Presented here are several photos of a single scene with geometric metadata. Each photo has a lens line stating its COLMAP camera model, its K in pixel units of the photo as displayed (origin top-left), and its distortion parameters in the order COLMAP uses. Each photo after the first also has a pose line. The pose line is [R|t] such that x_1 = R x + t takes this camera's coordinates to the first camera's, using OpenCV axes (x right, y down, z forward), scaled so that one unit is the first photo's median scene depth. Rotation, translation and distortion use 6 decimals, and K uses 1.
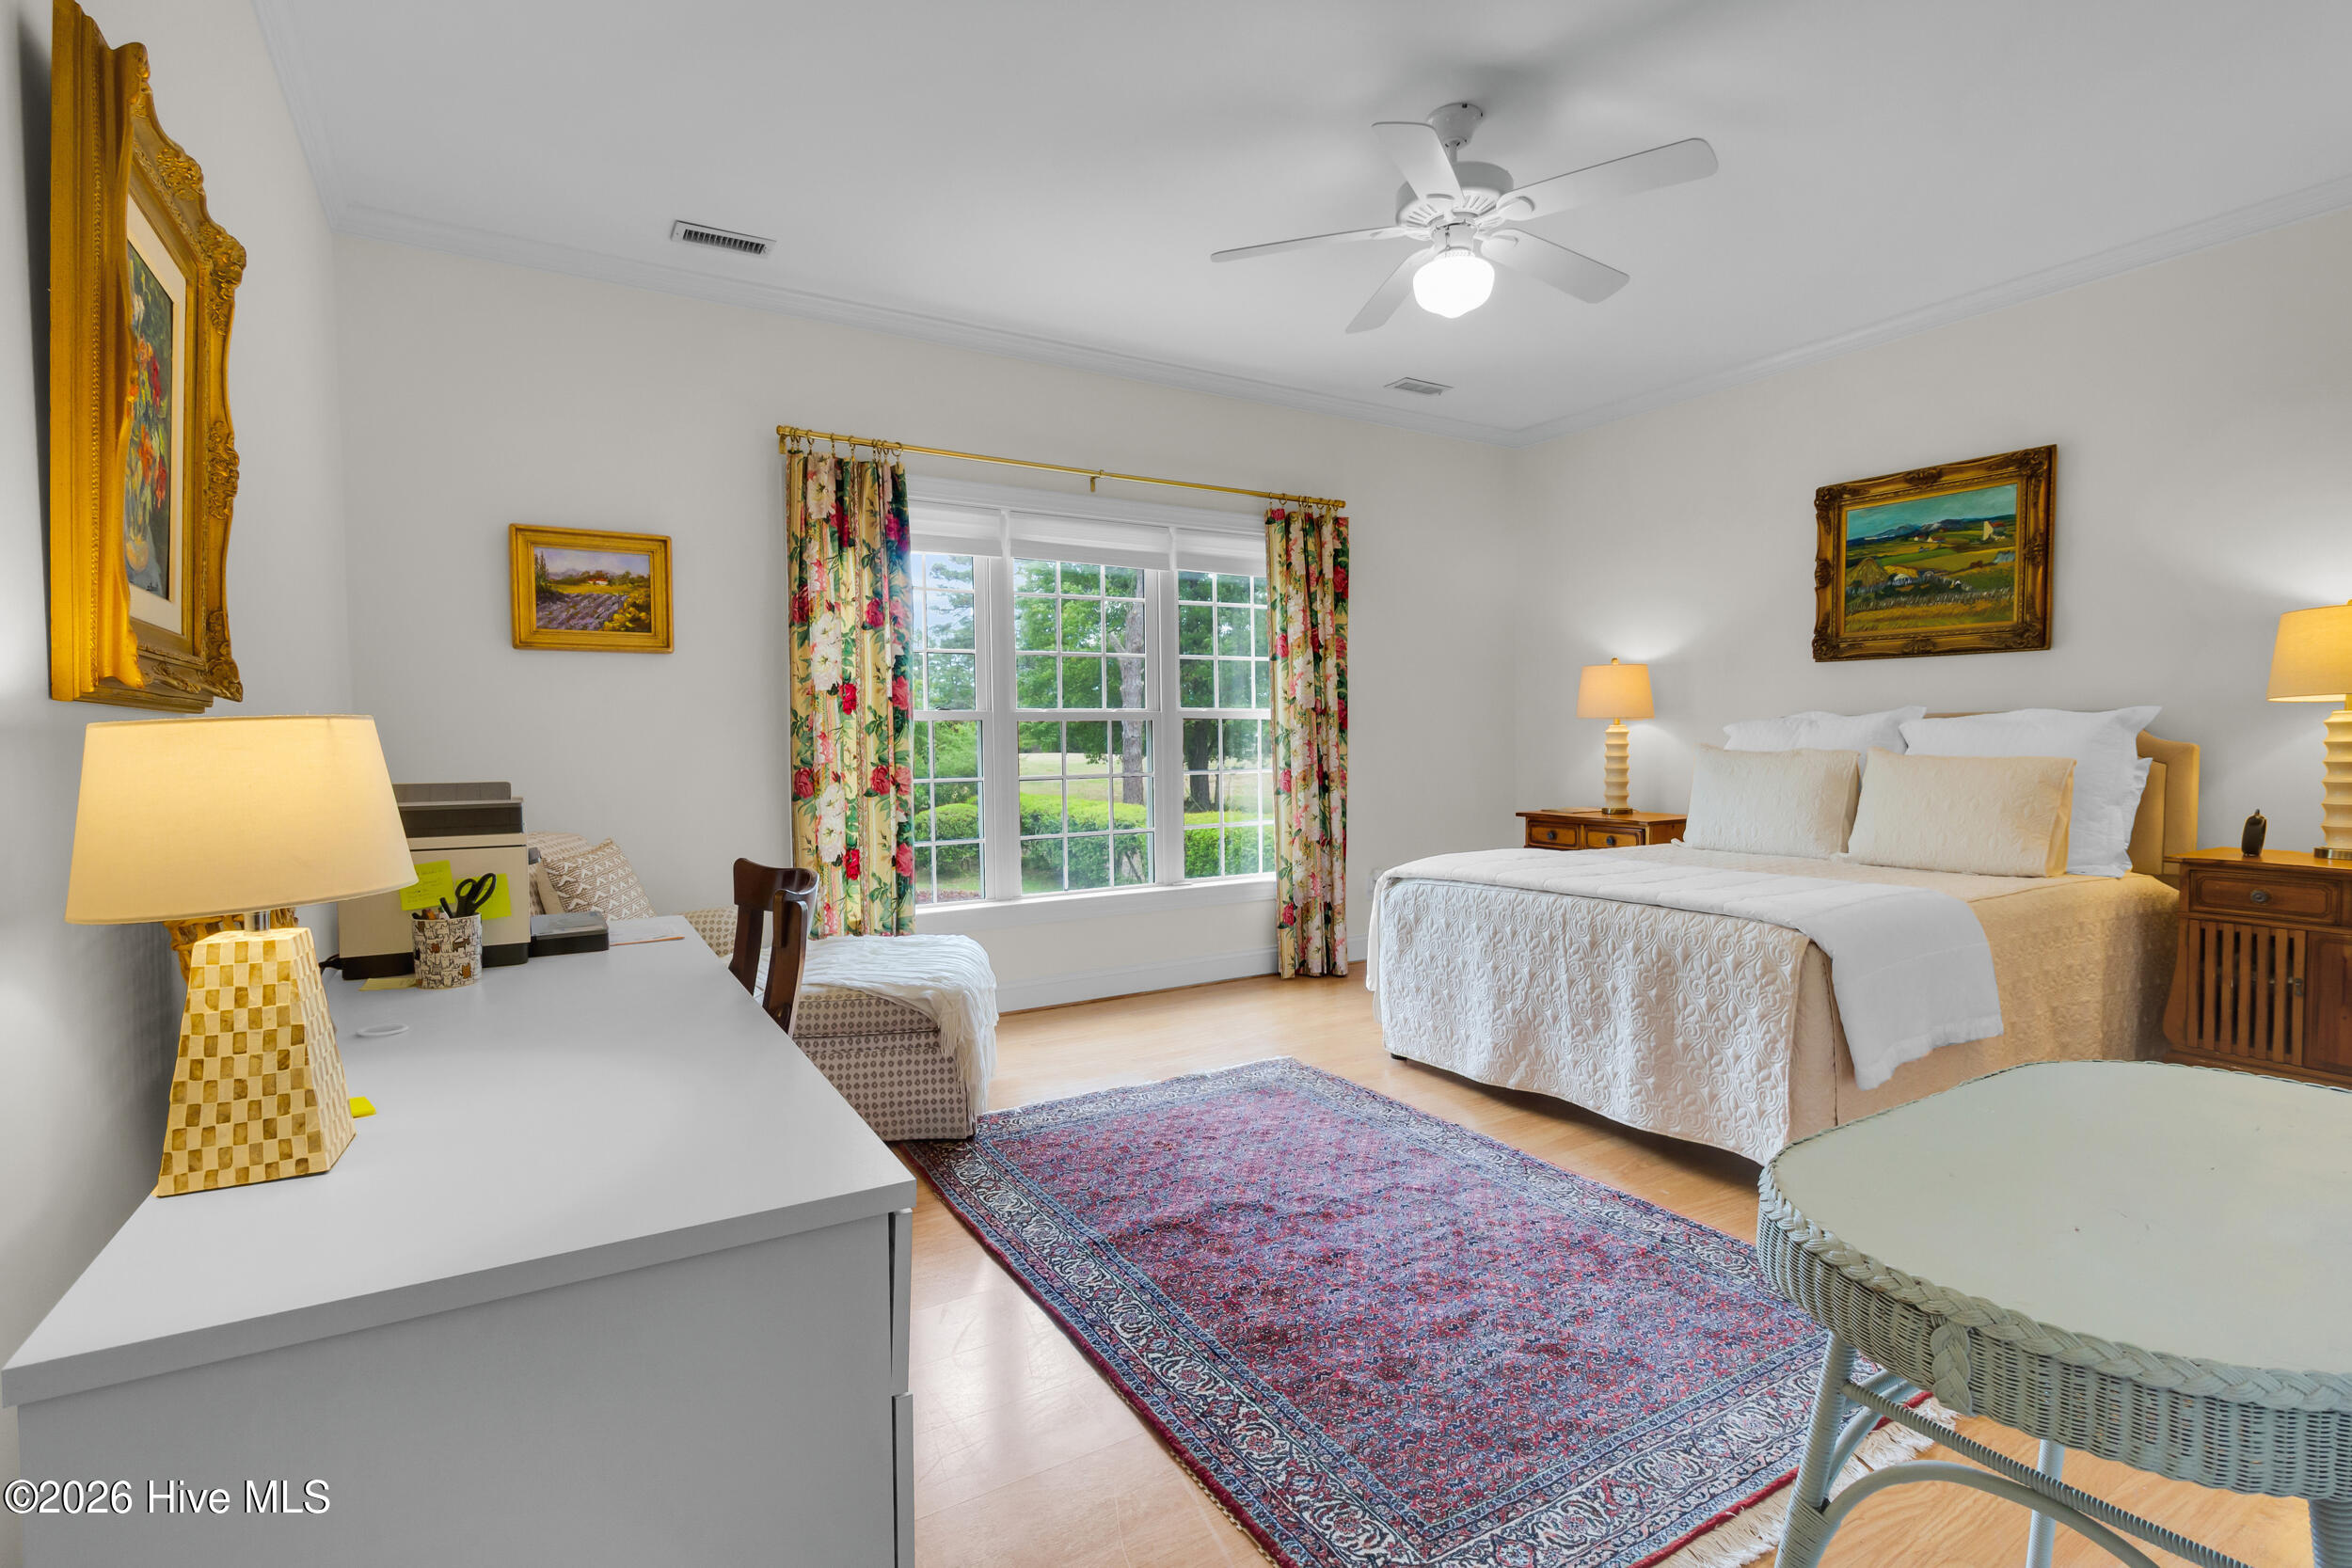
lens RADIAL K [[1112.3, 0, 1167.5], [0, 1112.3, 772.6], [0, 0, 1]] dist [-0.002930, -0.001478]
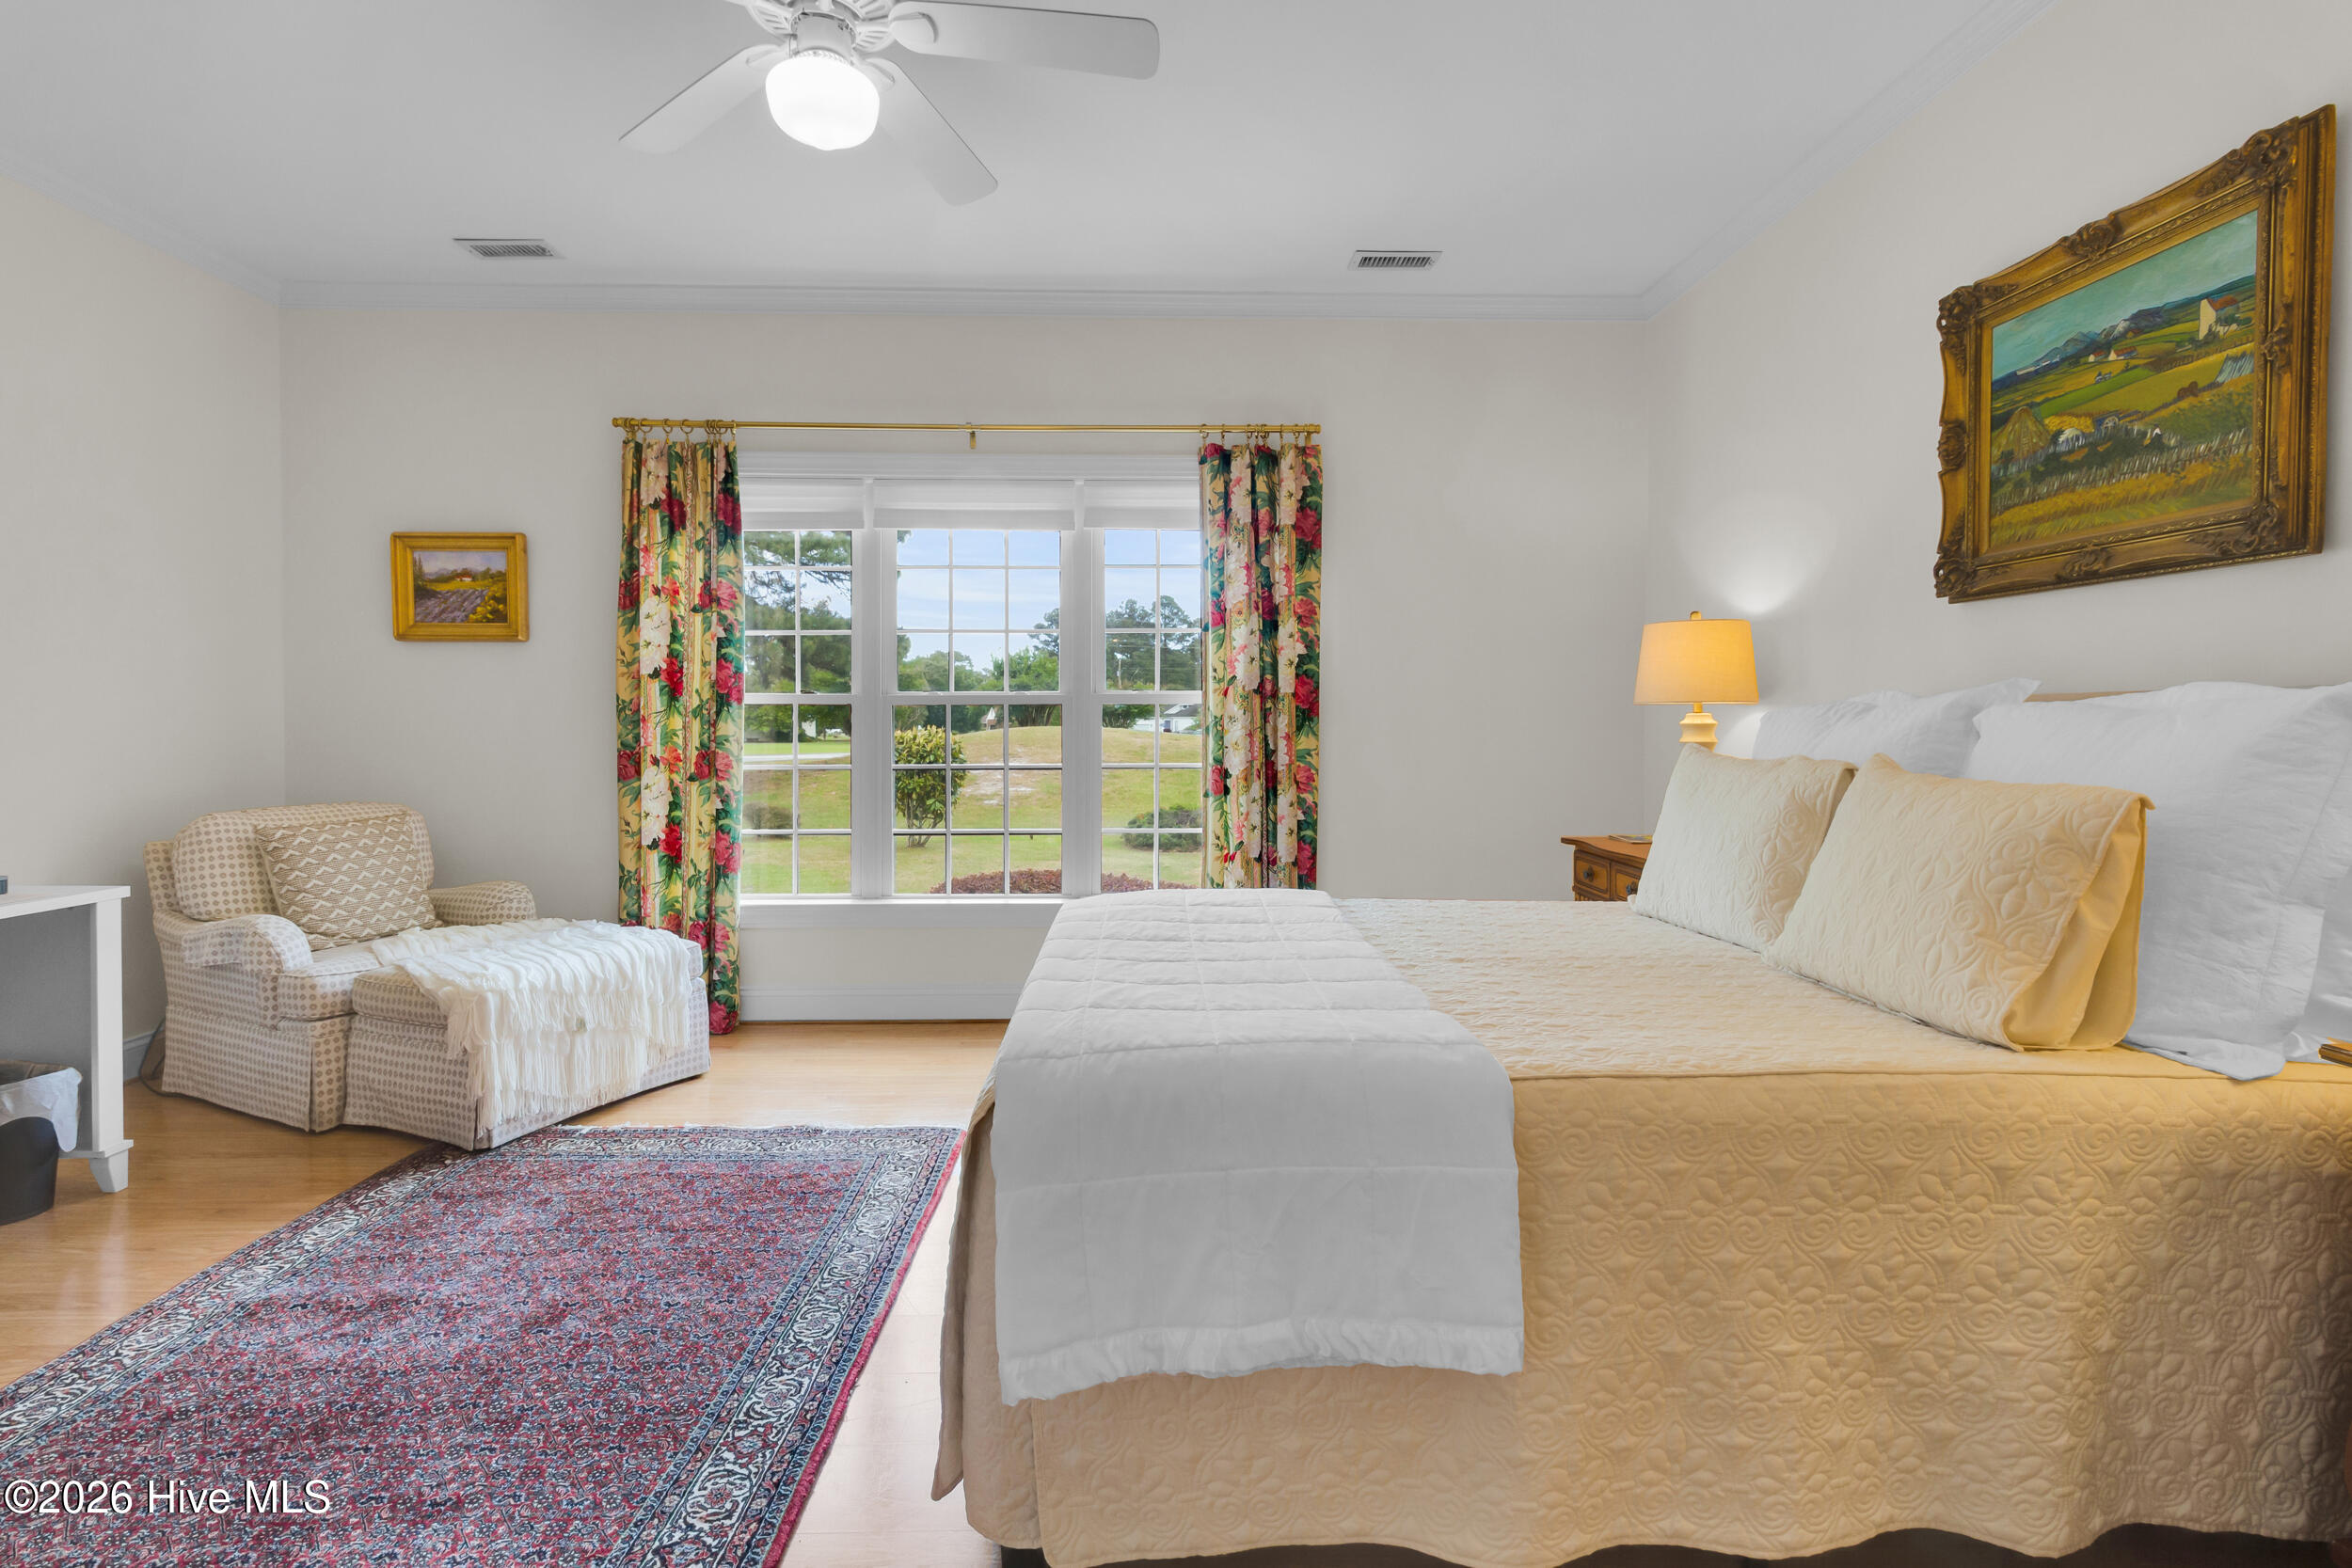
lens RADIAL K [[1112.3, 0, 1150.7], [0, 1112.3, 736.0], [0, 0, 1]] dist [-0.002930, -0.001478]
pose [[0.867915, 0.015272, -0.496478, 0.556181], [-0.025593, 0.999575, -0.013992, -0.014843], [0.496053, 0.024850, 0.867937, 0.335738]]
